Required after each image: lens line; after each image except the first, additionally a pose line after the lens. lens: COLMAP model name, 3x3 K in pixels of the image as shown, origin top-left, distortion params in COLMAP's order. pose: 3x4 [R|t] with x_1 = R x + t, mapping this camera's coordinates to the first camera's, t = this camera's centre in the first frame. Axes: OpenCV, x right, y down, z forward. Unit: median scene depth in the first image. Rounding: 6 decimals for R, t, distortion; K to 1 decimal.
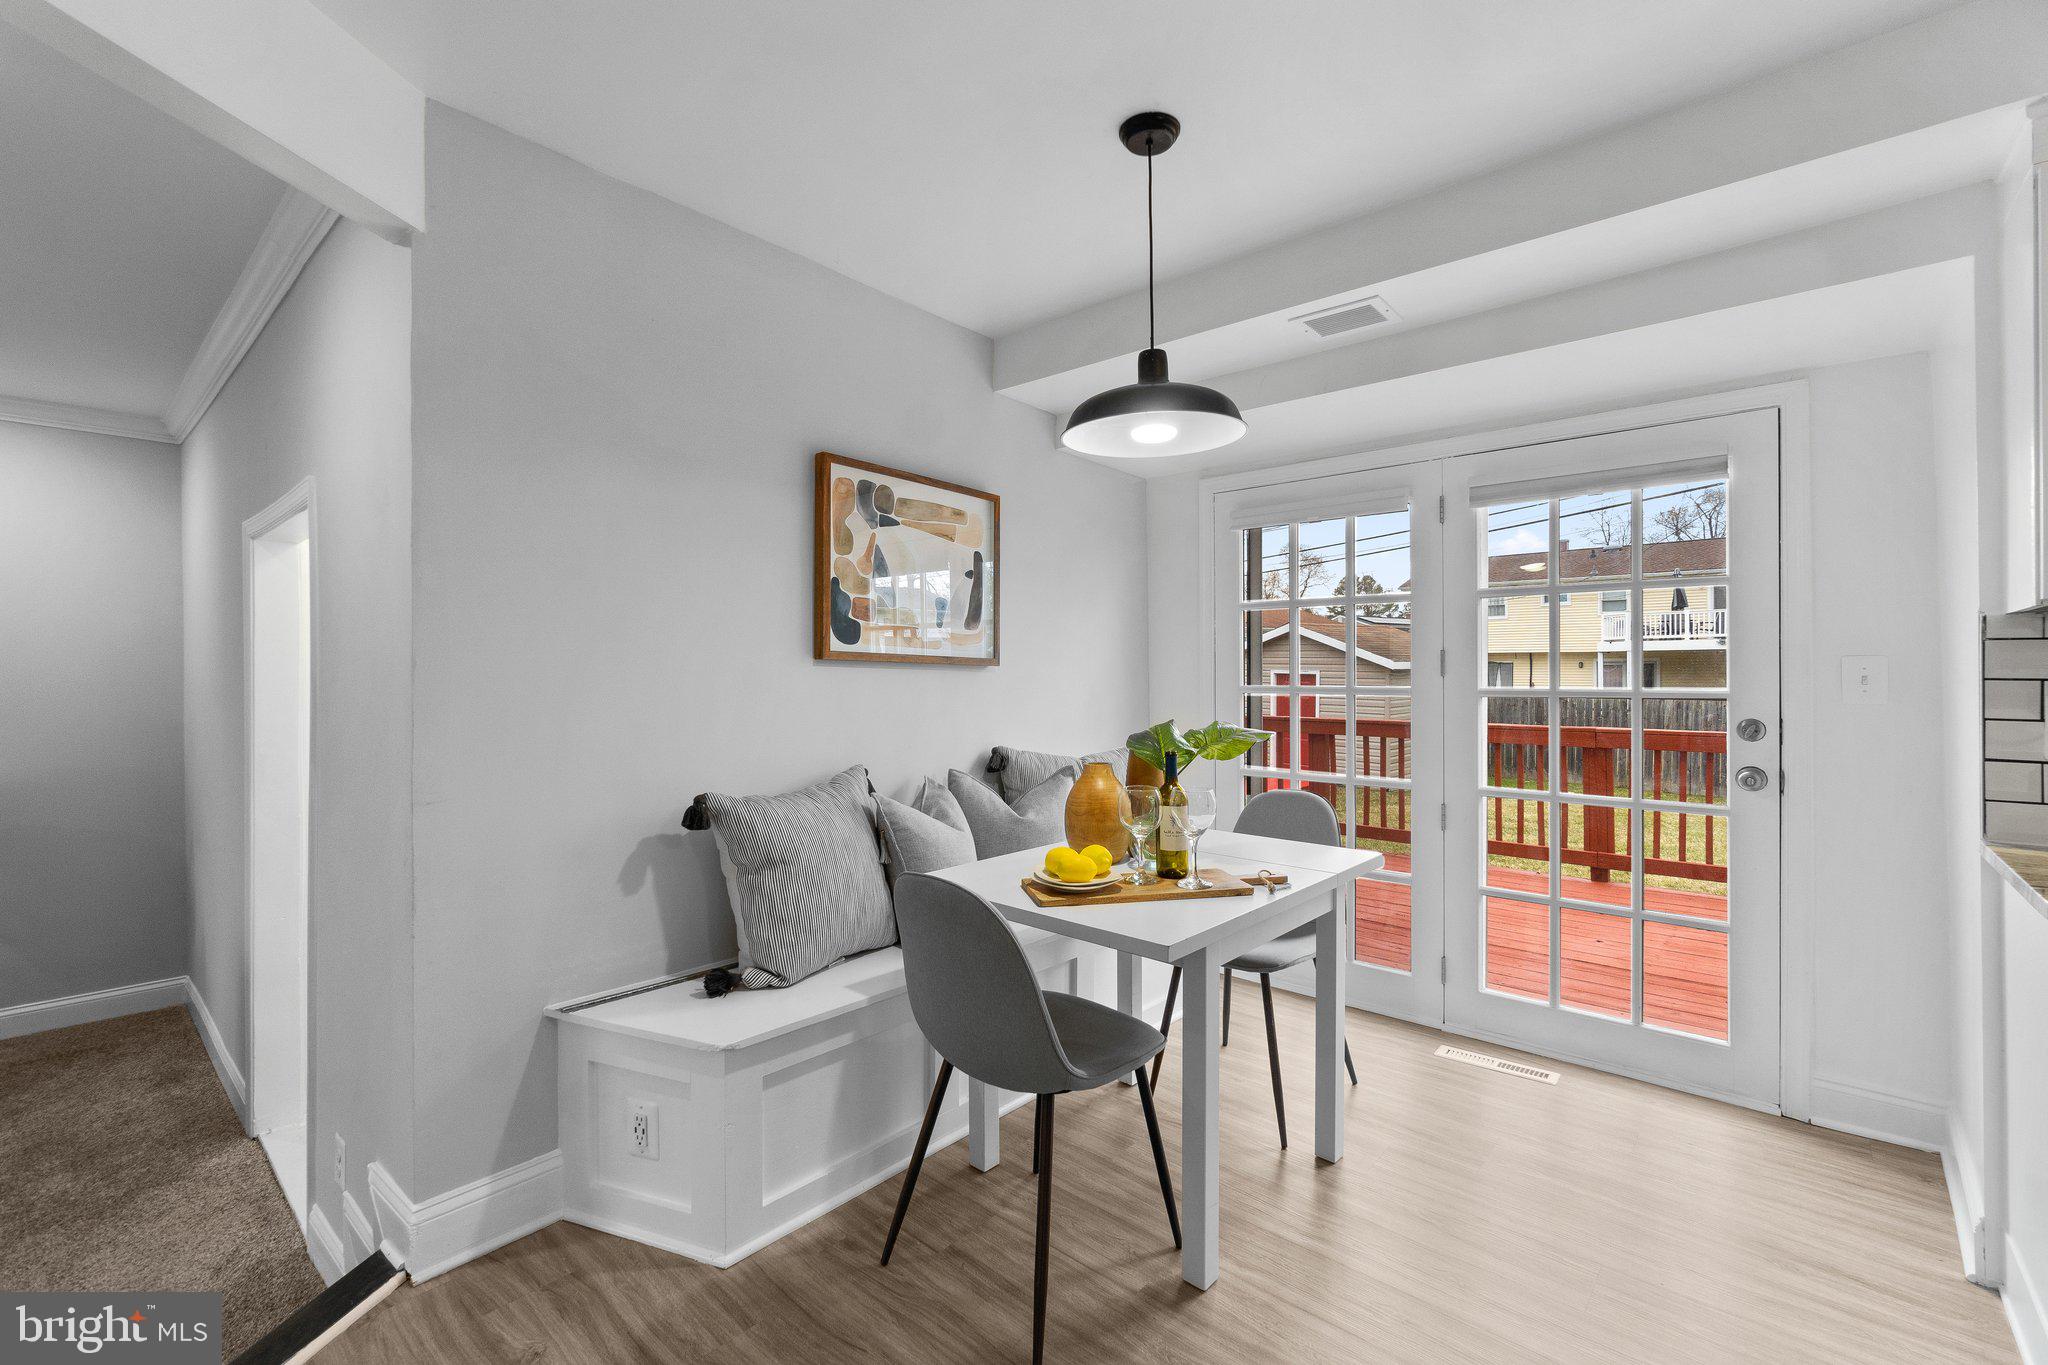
lens RADIAL K [[895.8, 0, 994.0], [0, 895.8, 663.8], [0, 0, 1]] dist [-0.003479, 0.000417]
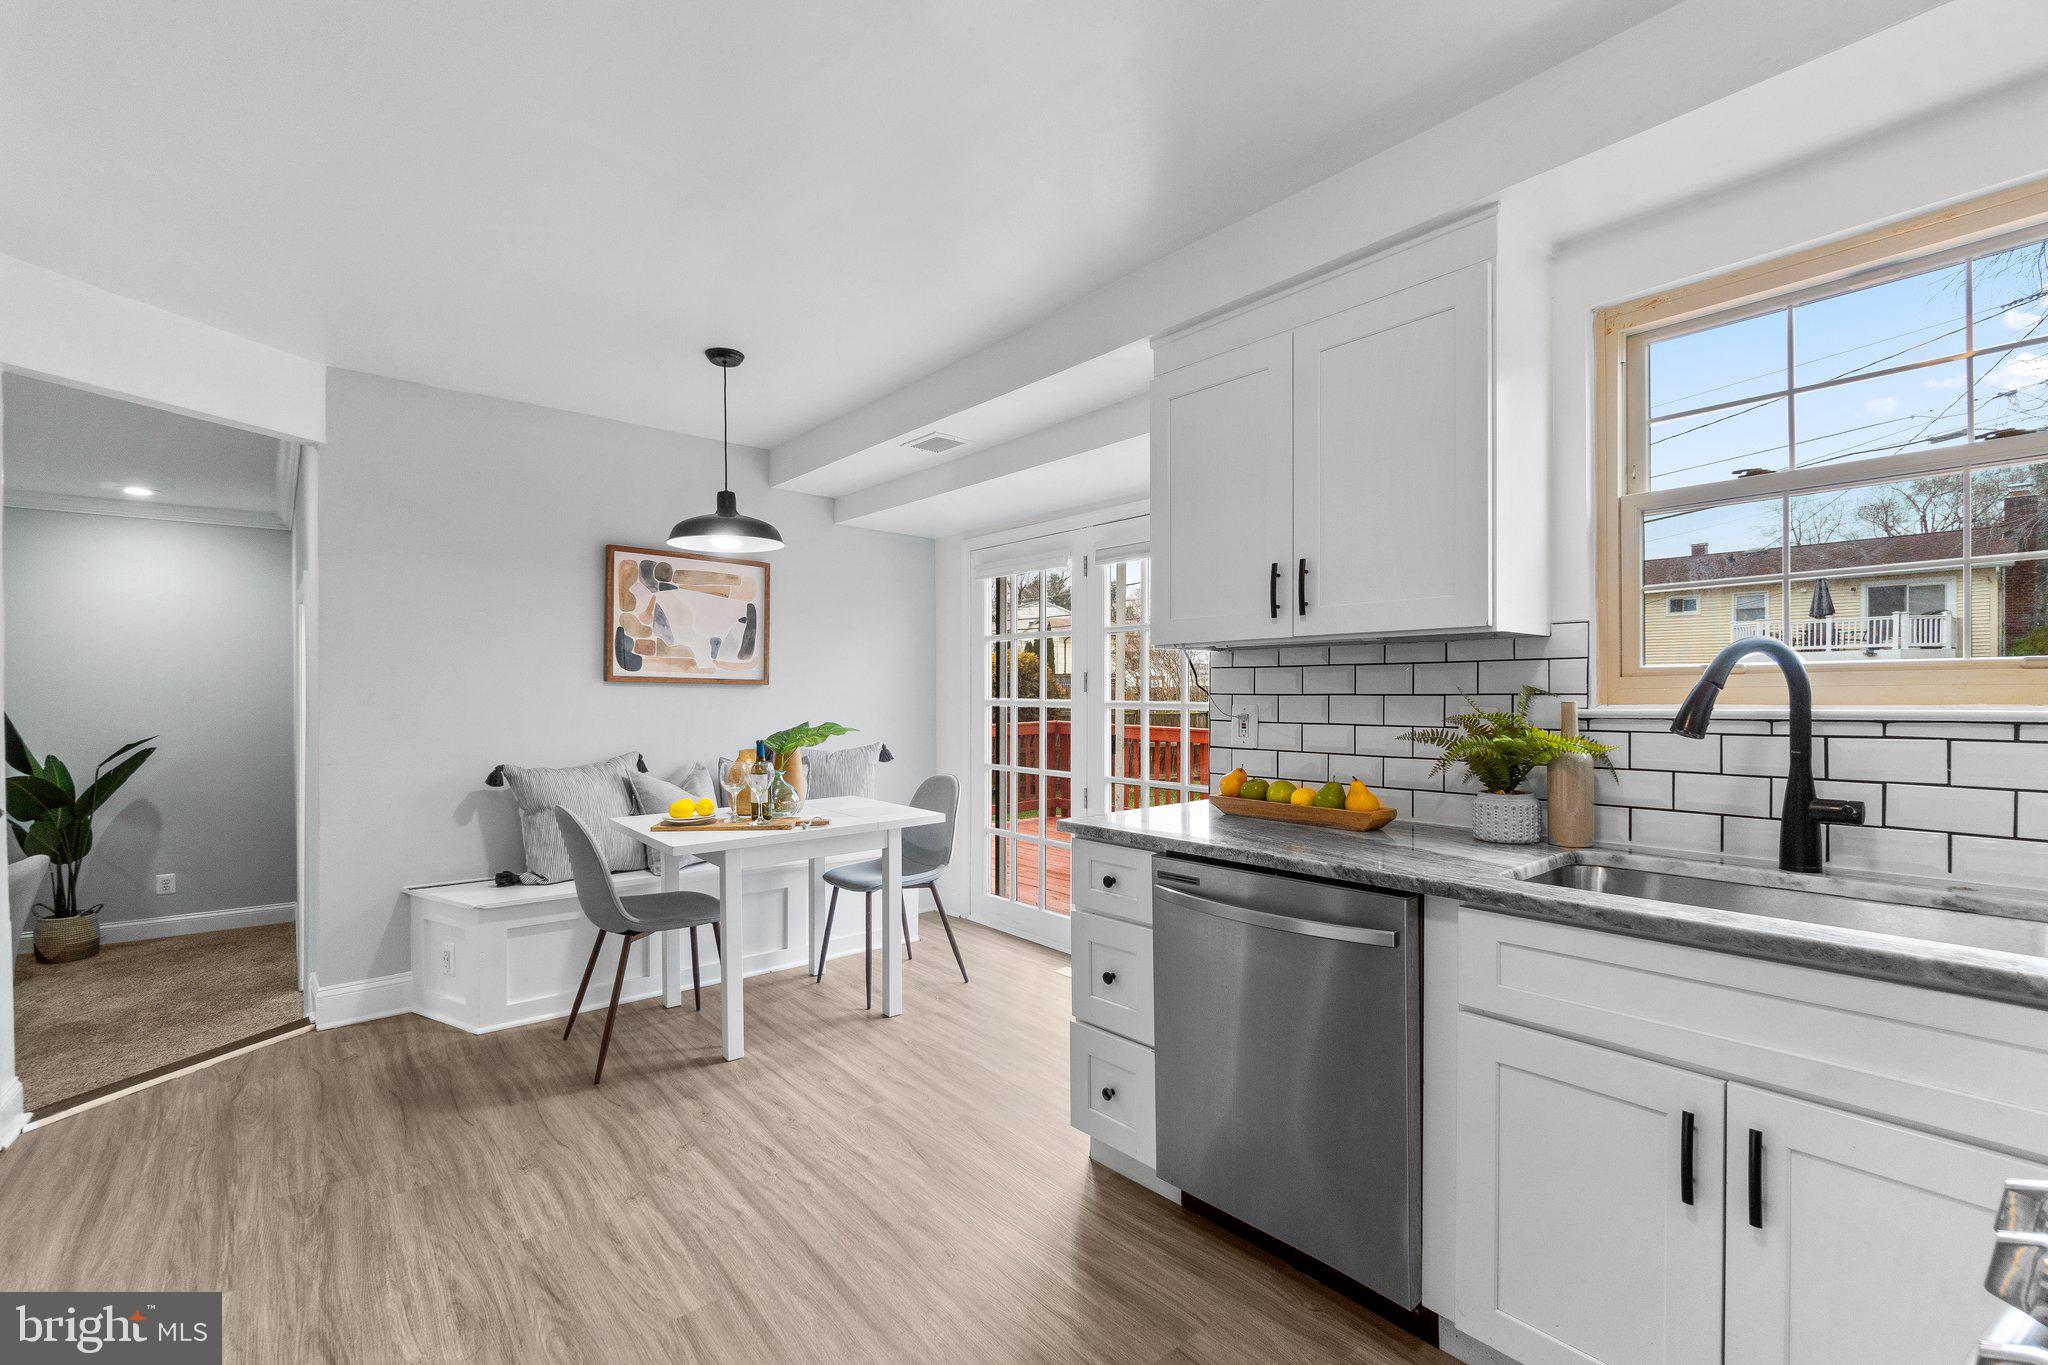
lens RADIAL K [[895.8, 0, 977.0], [0, 895.8, 679.6], [0, 0, 1]] dist [-0.003479, 0.000417]
pose [[0.987326, -0.003003, -0.158679, 0.666749], [0.003000, 0.999995, -0.000258, -0.005779], [0.158679, -0.000221, 0.987330, -0.398151]]
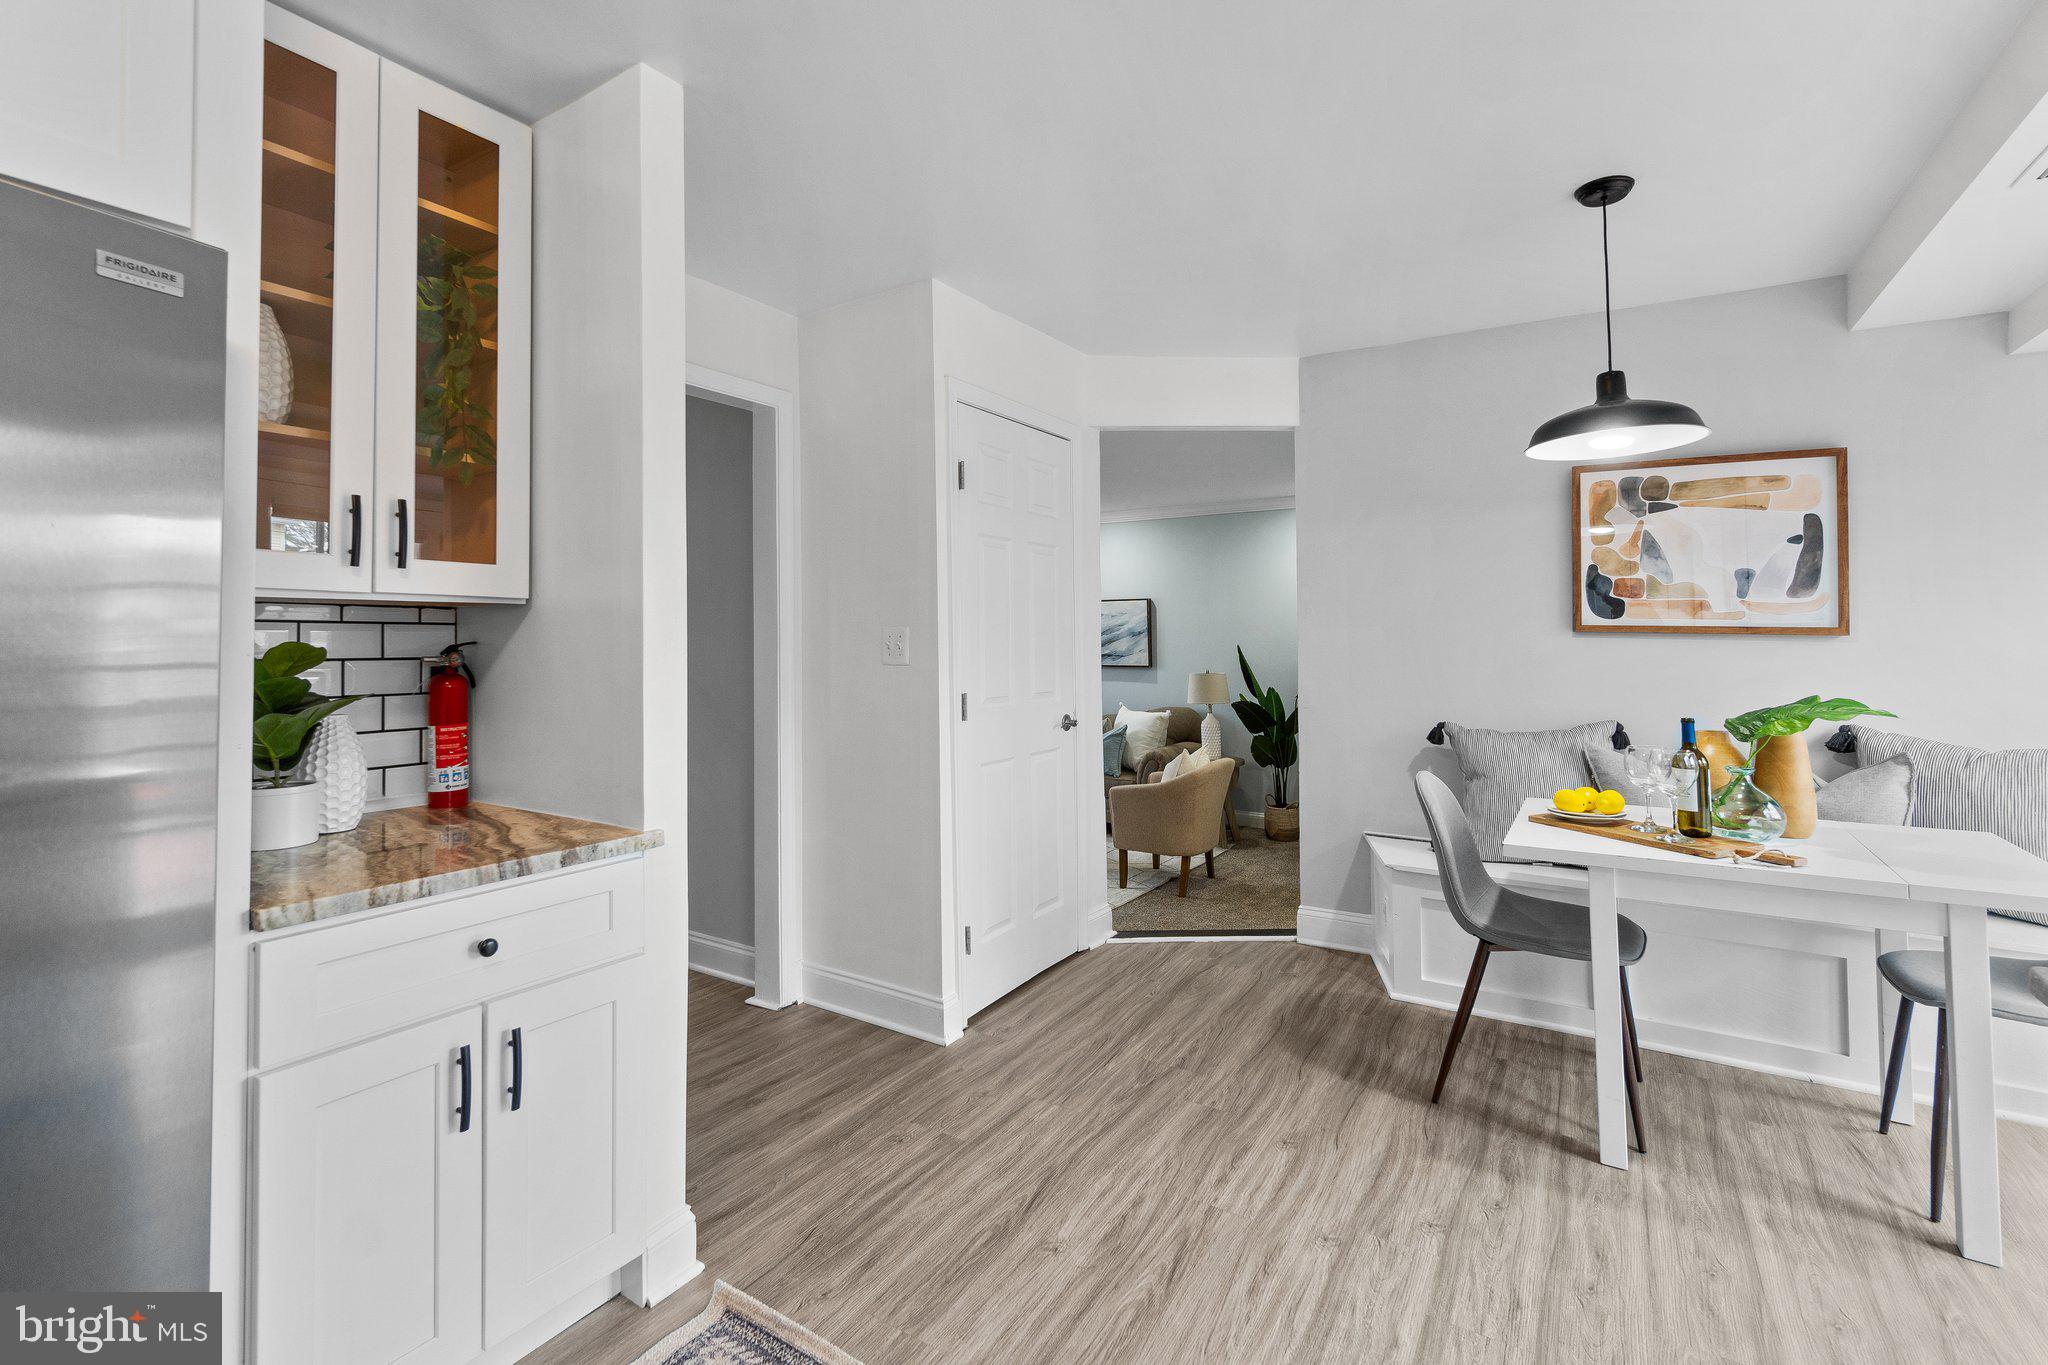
lens RADIAL K [[895.8, 0, 1037.4], [0, 895.8, 608.5], [0, 0, 1]] dist [-0.003479, 0.000417]
pose [[0.182527, -0.035192, -0.982571, 0.900486], [0.013977, 0.999351, -0.033196, -0.007200], [0.983102, -0.007674, 0.182900, 0.032222]]
